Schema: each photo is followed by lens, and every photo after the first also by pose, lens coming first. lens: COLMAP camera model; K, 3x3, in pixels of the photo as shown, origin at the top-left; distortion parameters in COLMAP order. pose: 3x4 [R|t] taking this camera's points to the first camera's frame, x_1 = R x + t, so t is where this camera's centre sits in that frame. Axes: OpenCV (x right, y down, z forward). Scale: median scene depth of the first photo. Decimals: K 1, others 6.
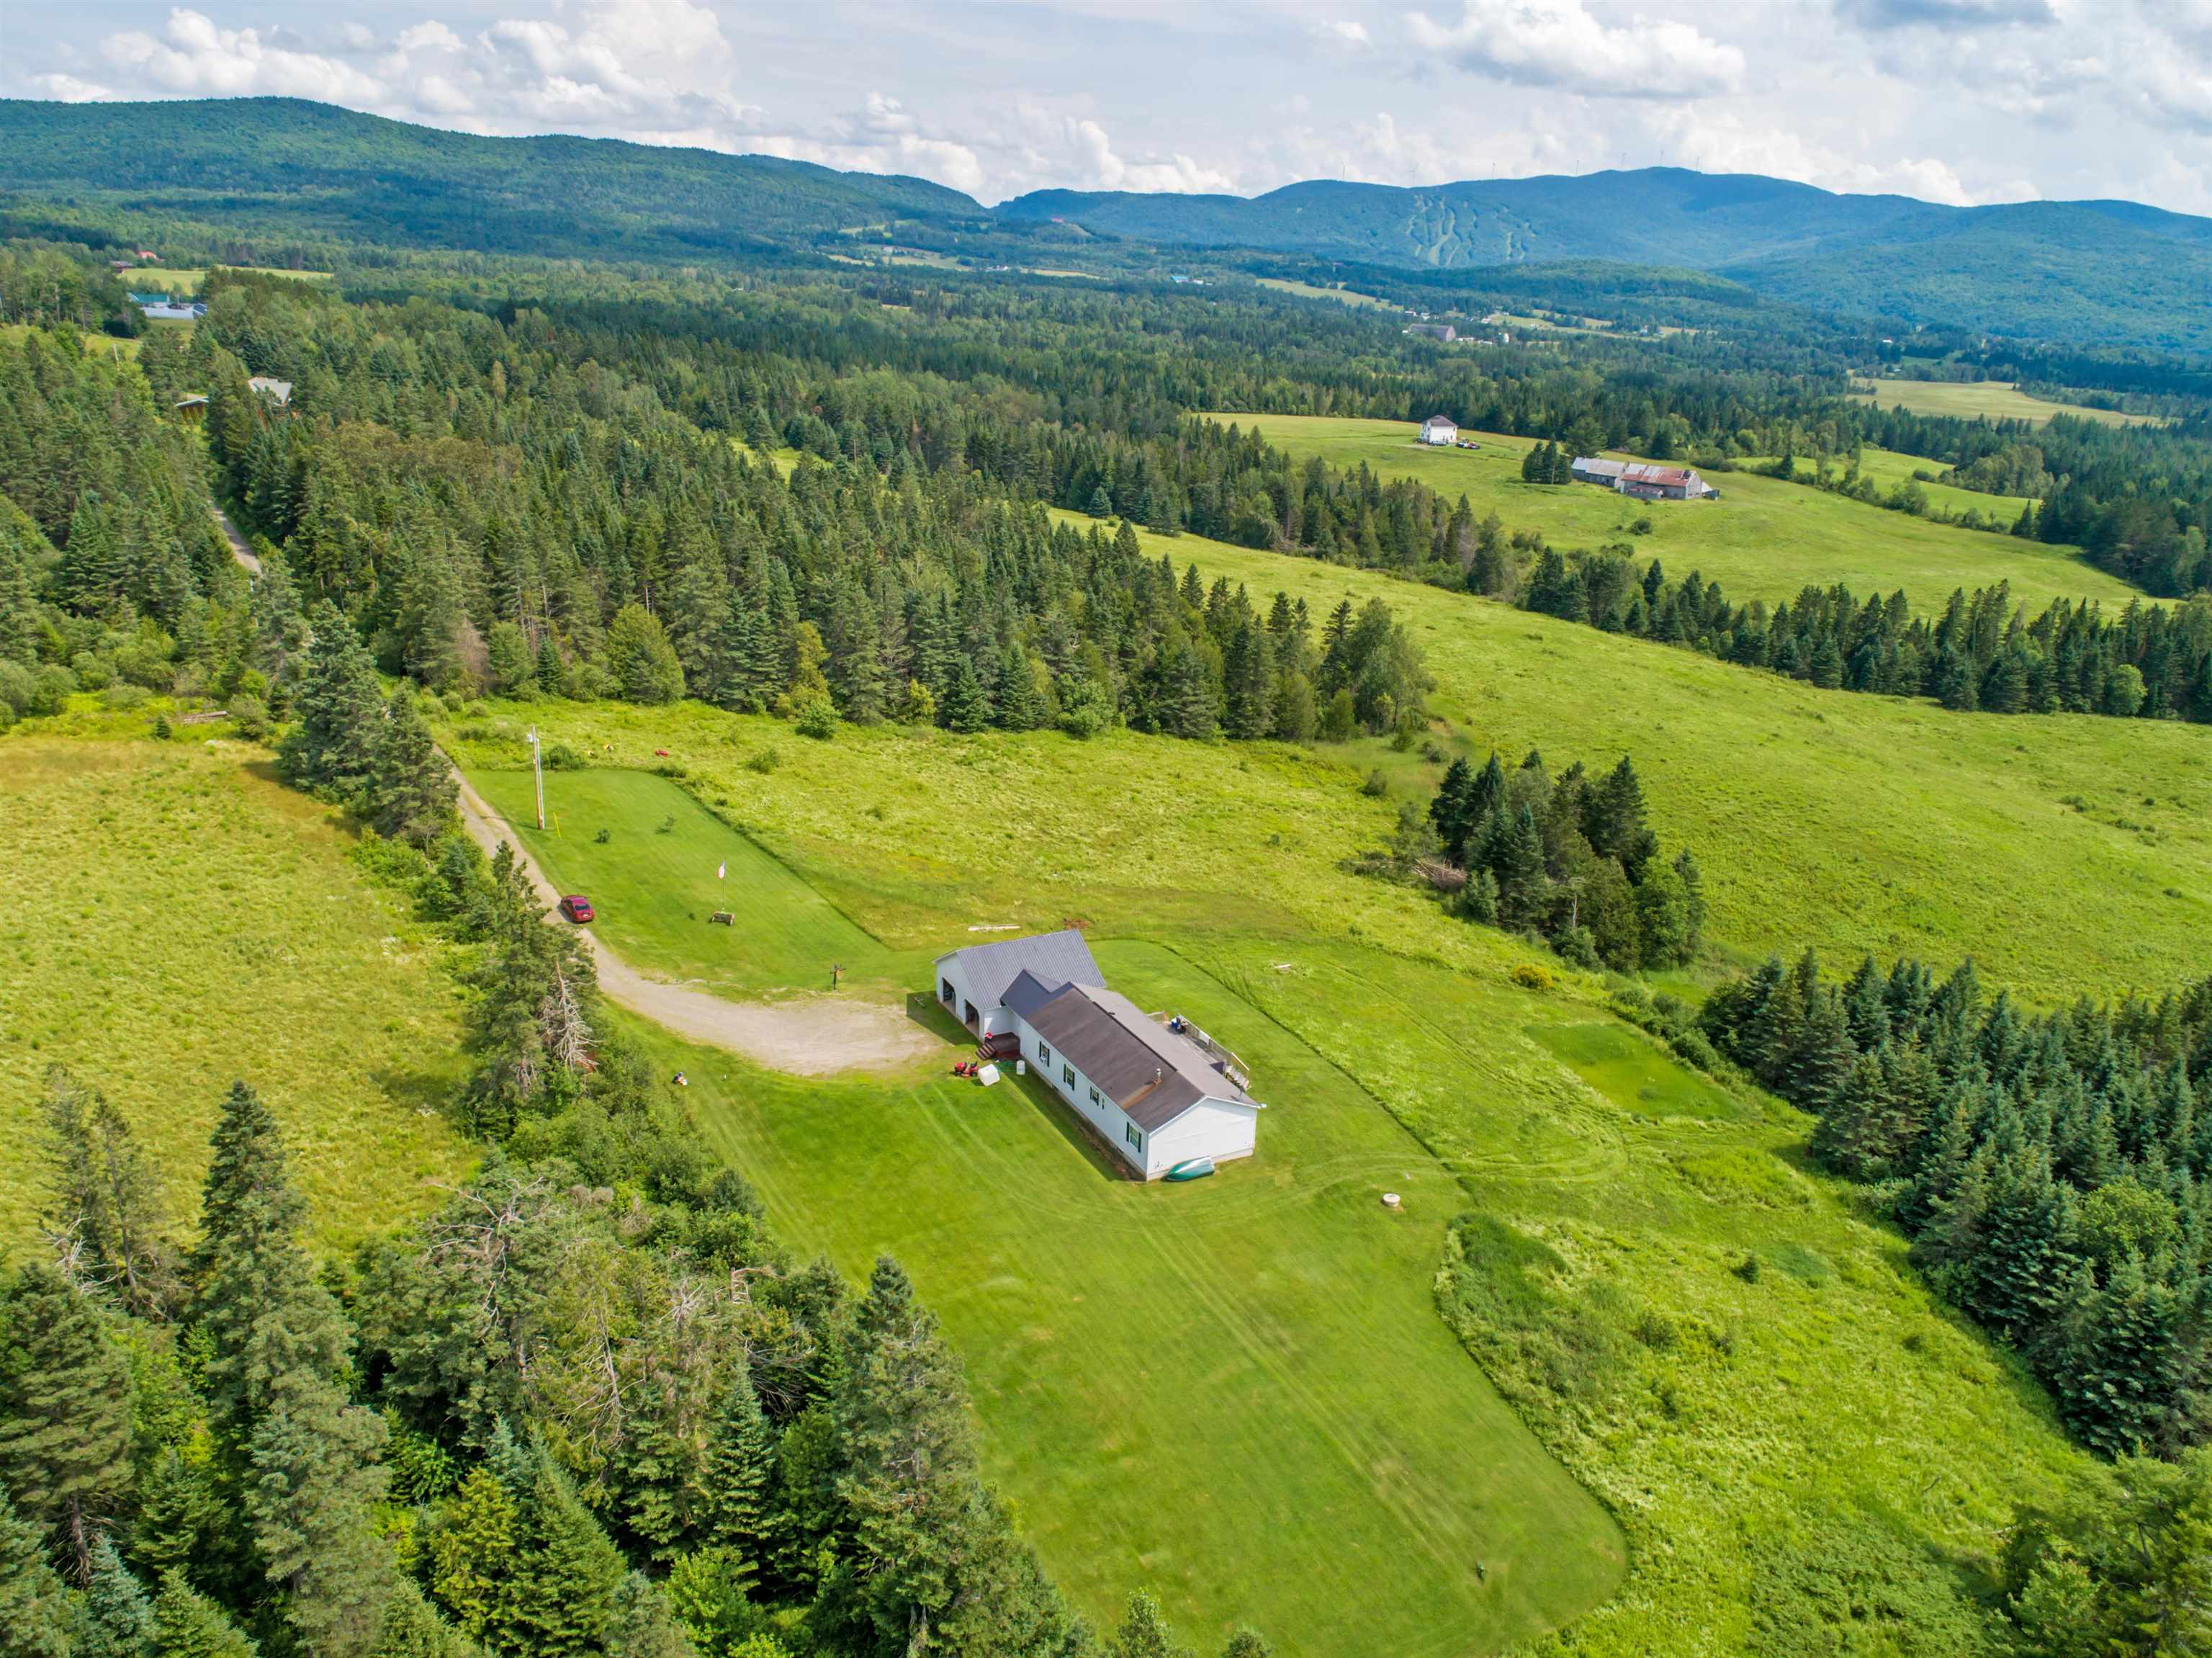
lens RADIAL K [[1661.7, 0, 1106.0], [0, 1661.7, 829.0], [0, 0, 1]] dist [-0.028890, 0.012436]
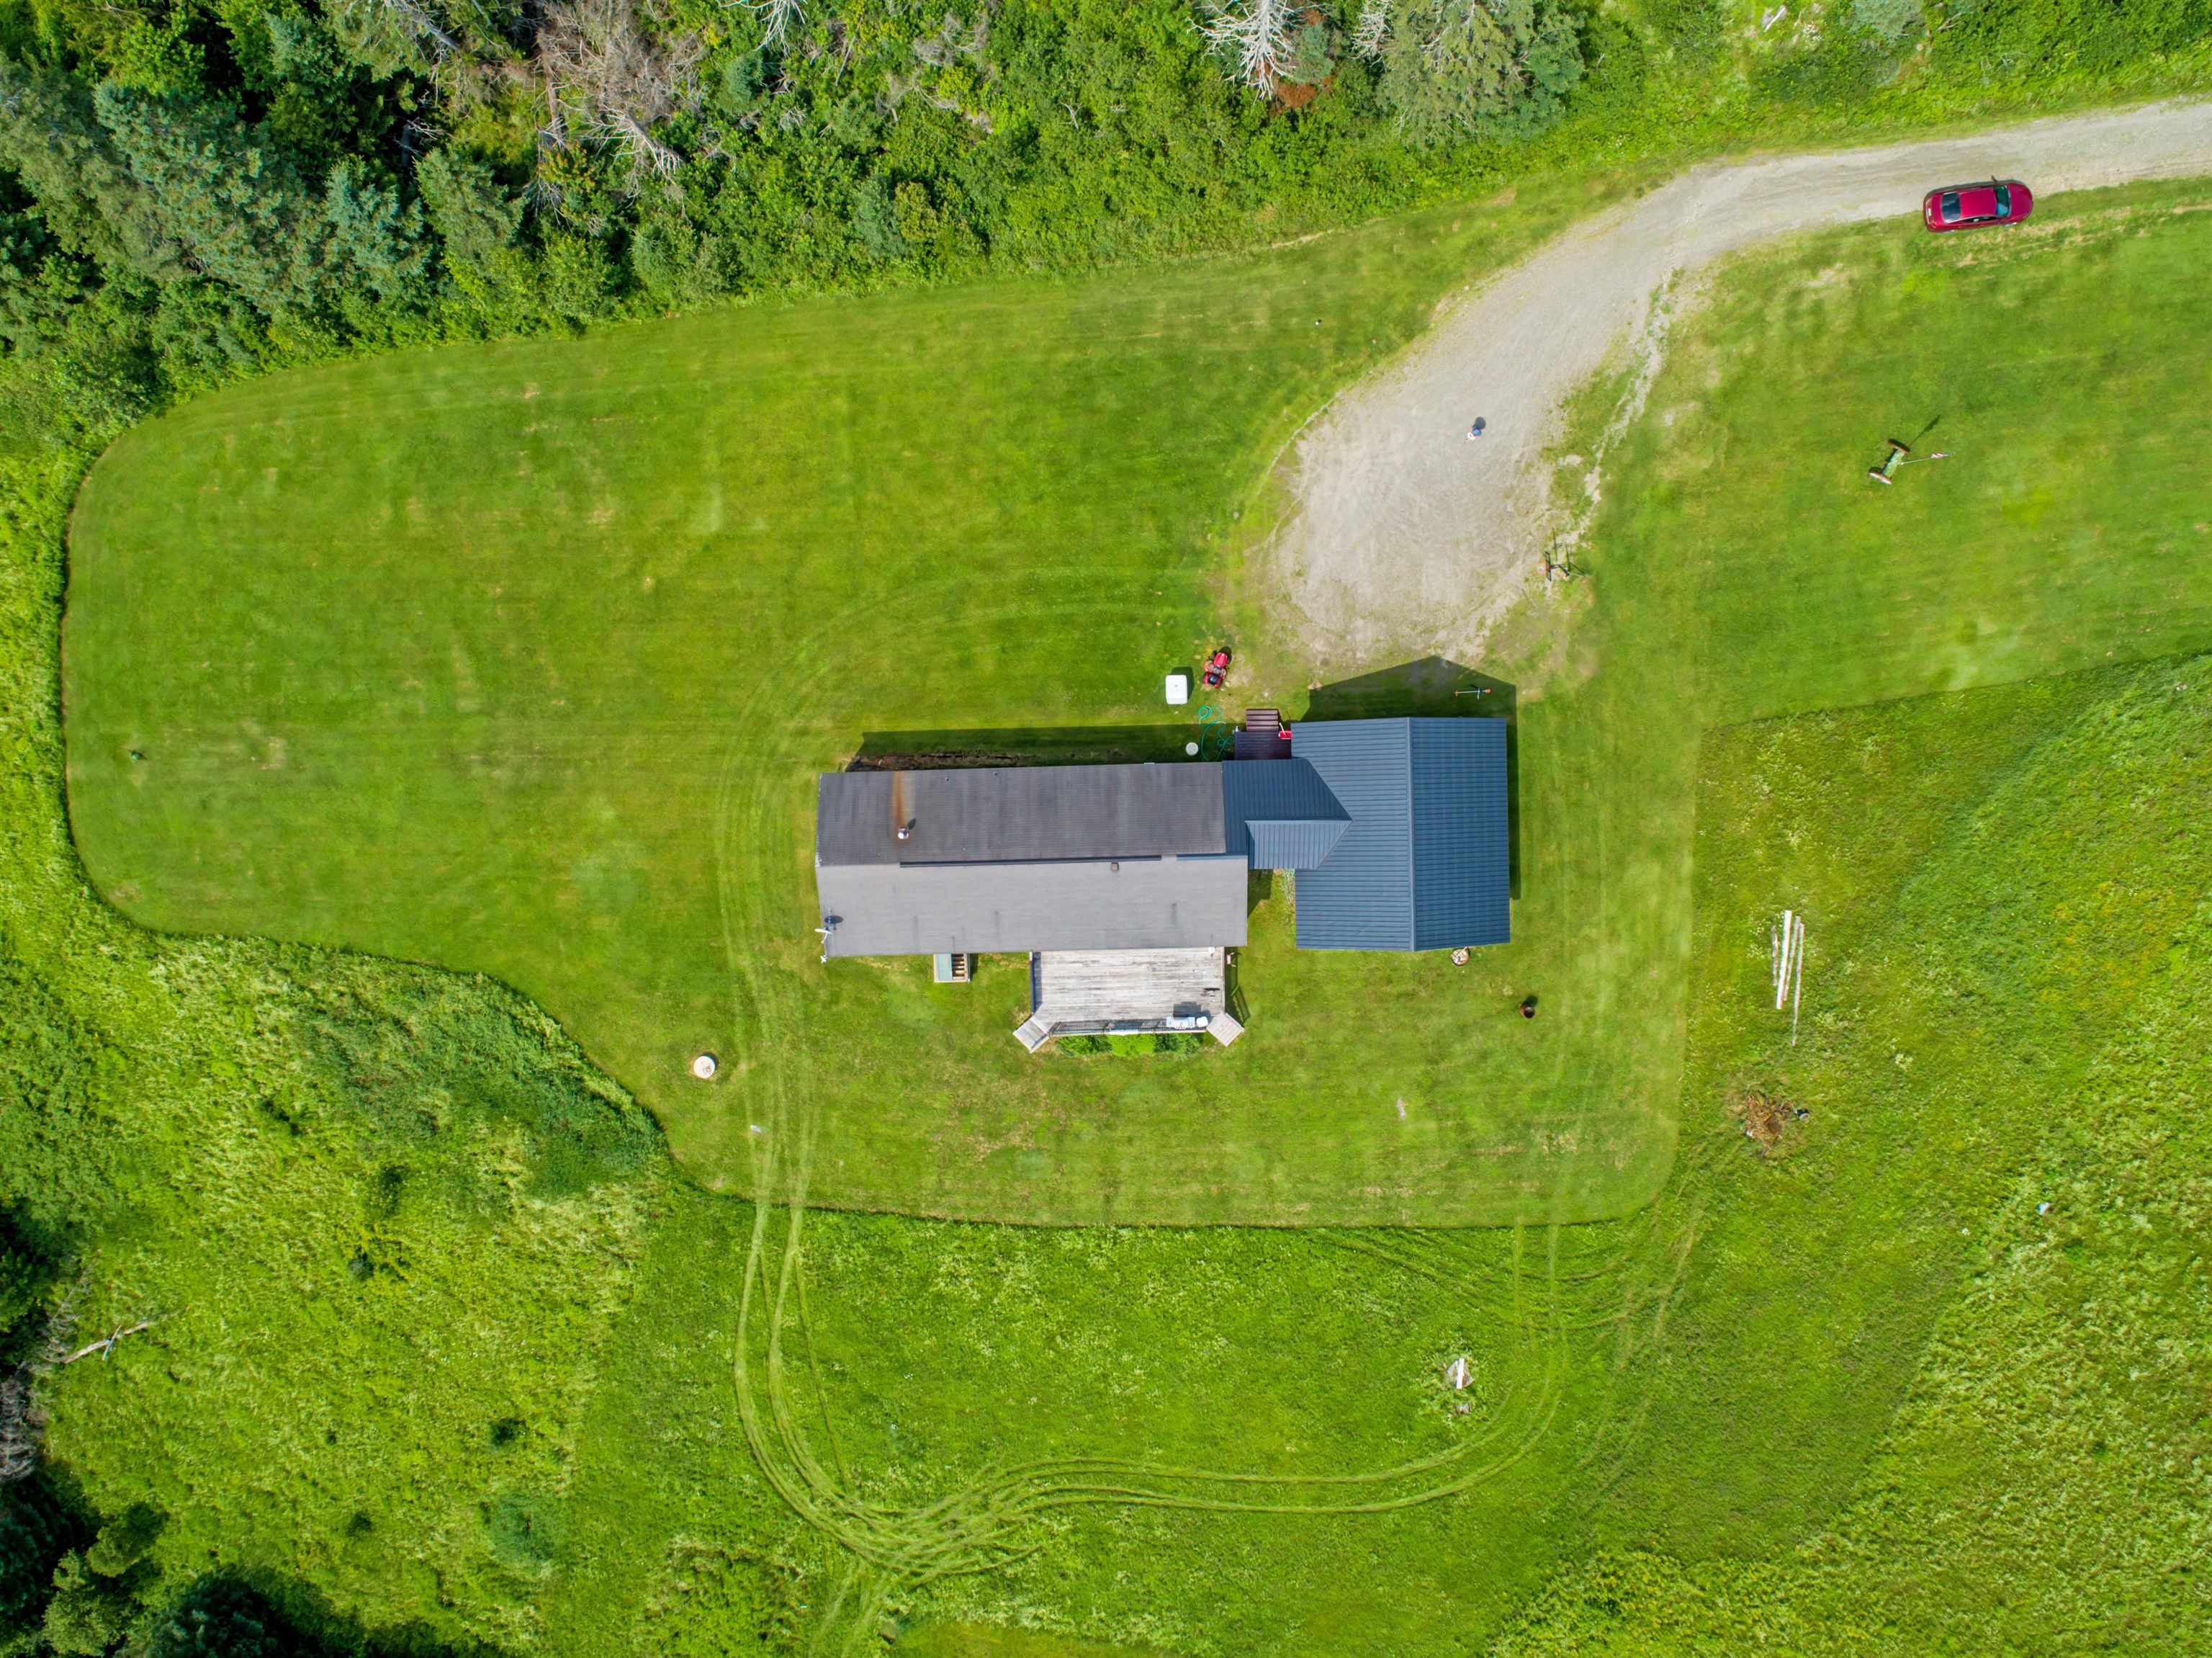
lens RADIAL K [[1661.7, 0, 1106.0], [0, 1661.7, 829.0], [0, 0, 1]] dist [-0.028890, 0.012436]
pose [[-0.448841, 0.893597, 0.005179, -0.005674], [-0.289894, -0.151087, 0.945058, -0.243982], [0.845283, 0.422679, 0.326863, 0.397445]]
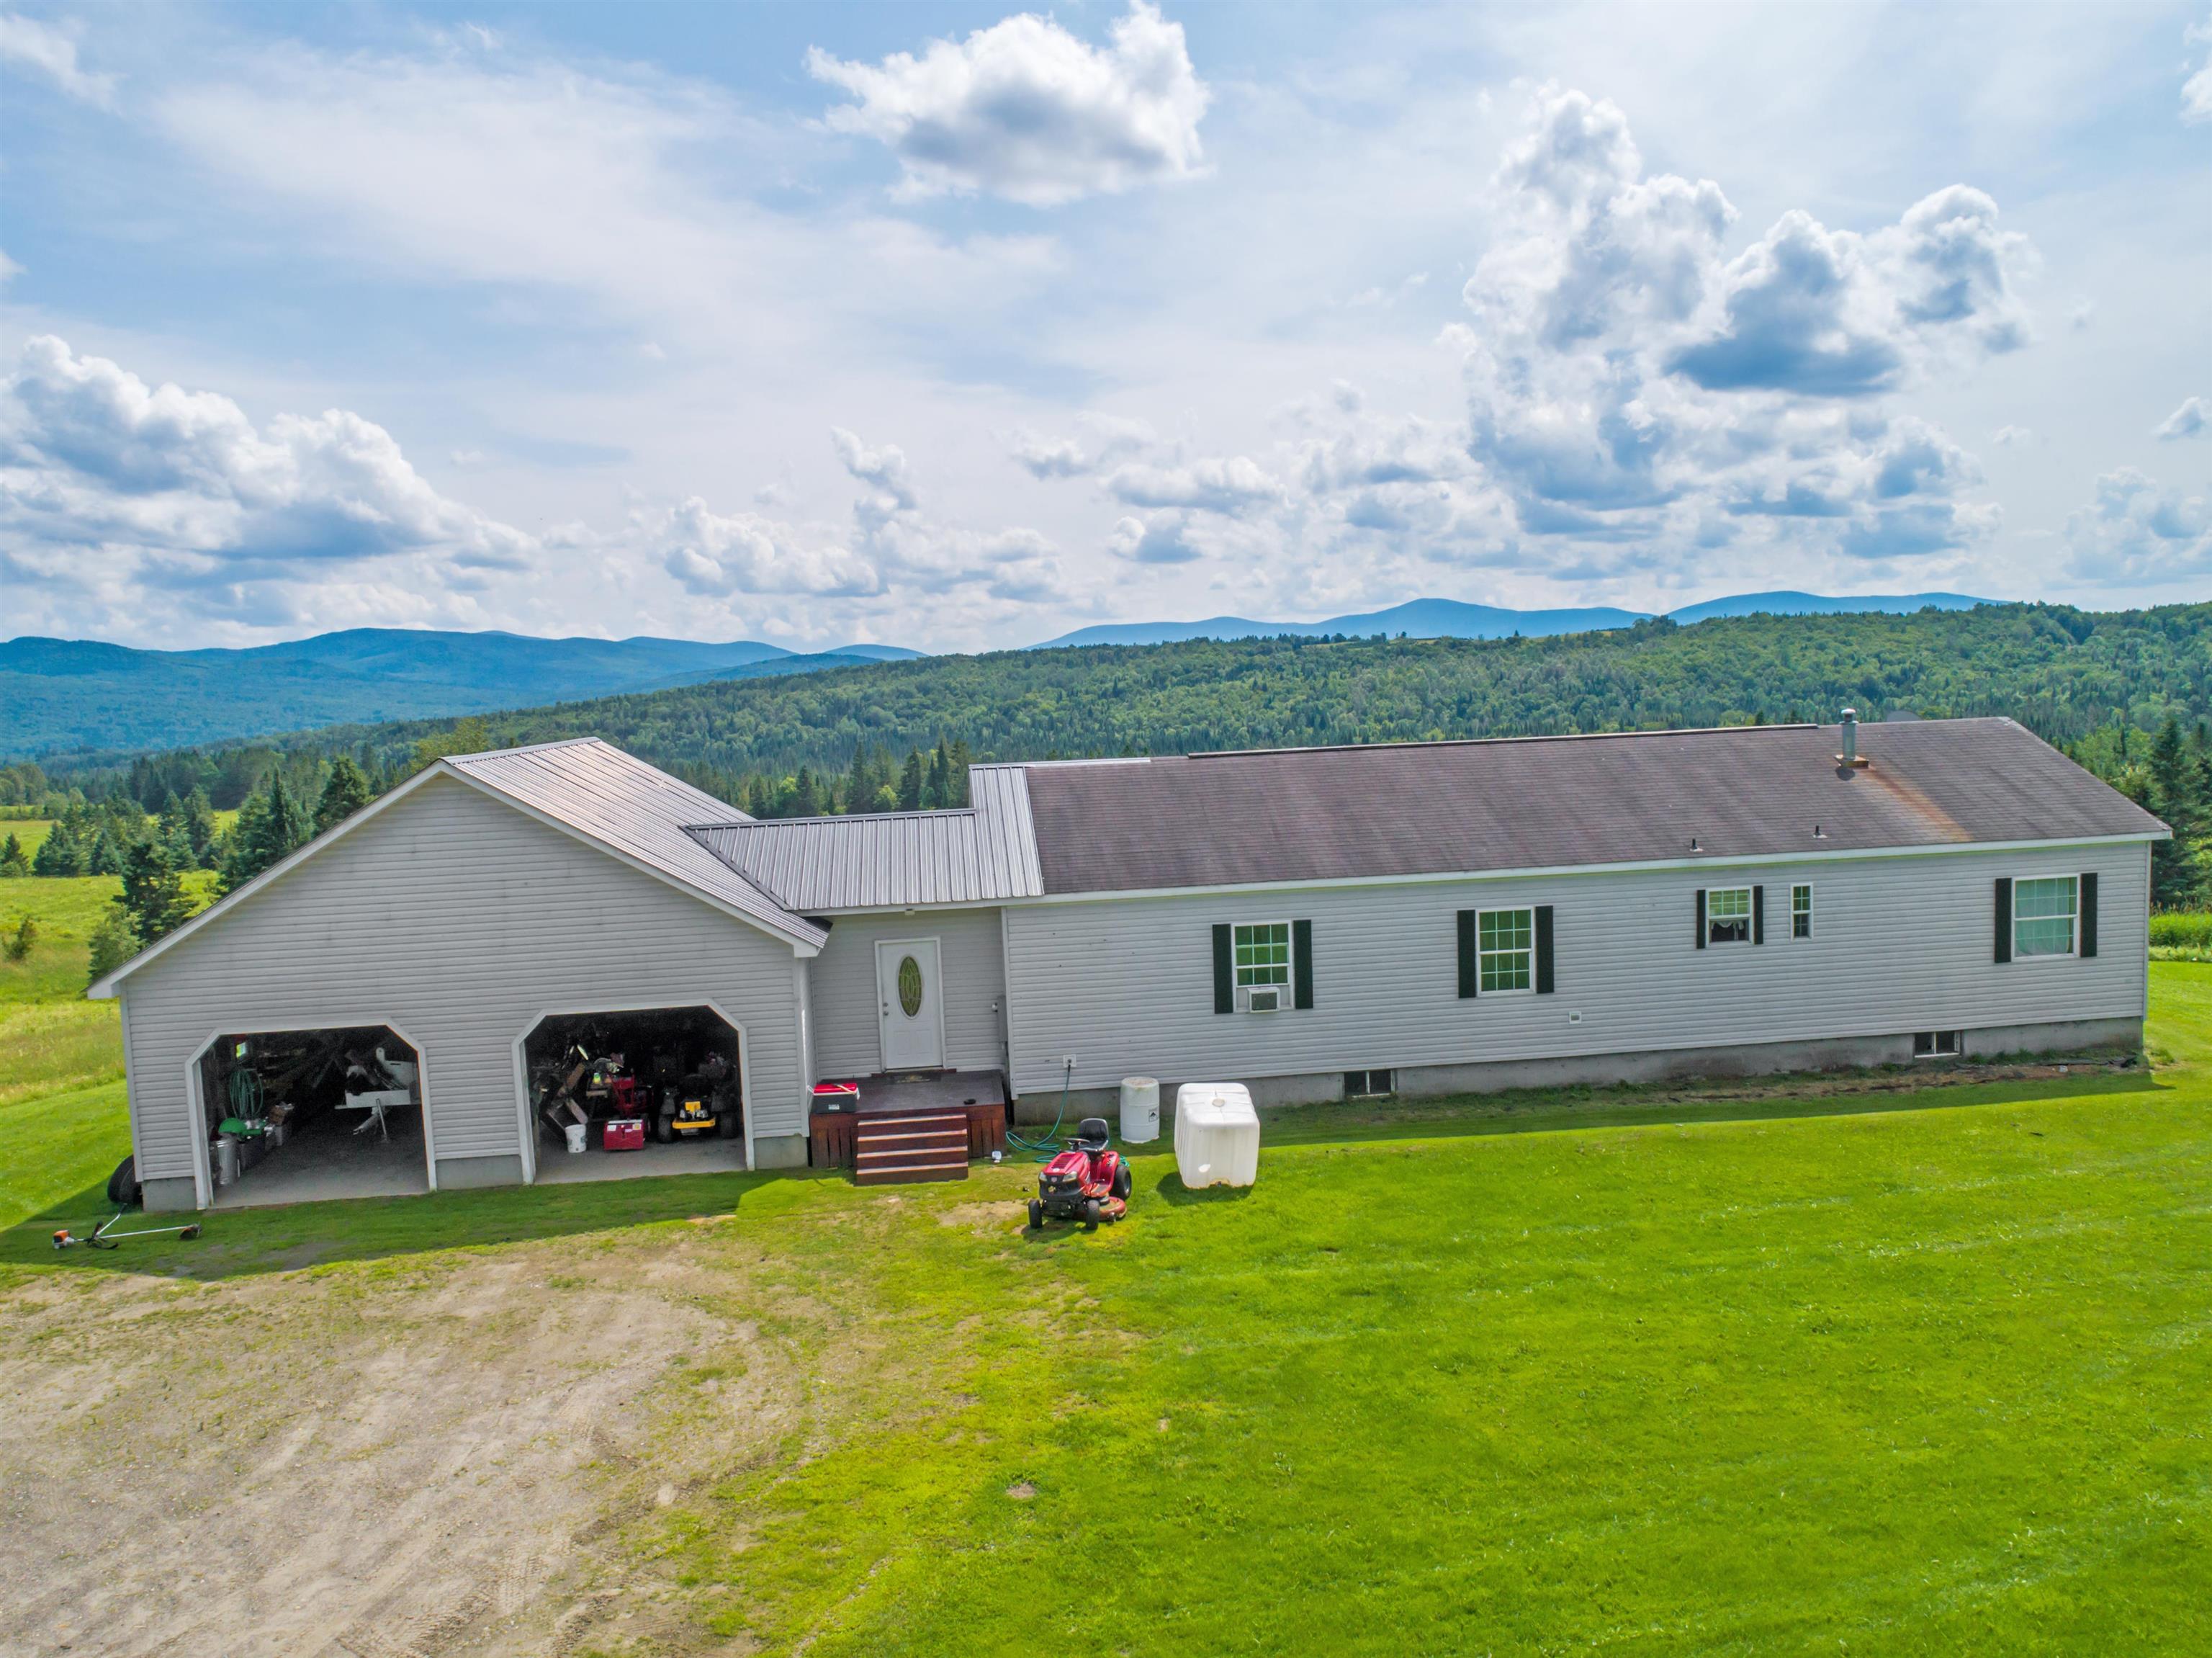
lens RADIAL K [[1661.7, 0, 1106.0], [0, 1661.7, 829.0], [0, 0, 1]] dist [-0.028890, 0.012436]
pose [[0.376609, -0.128981, 0.917349, -0.122100], [0.354108, 0.935101, -0.013899, 0.057817], [-0.856022, 0.330075, 0.397841, 0.469836]]
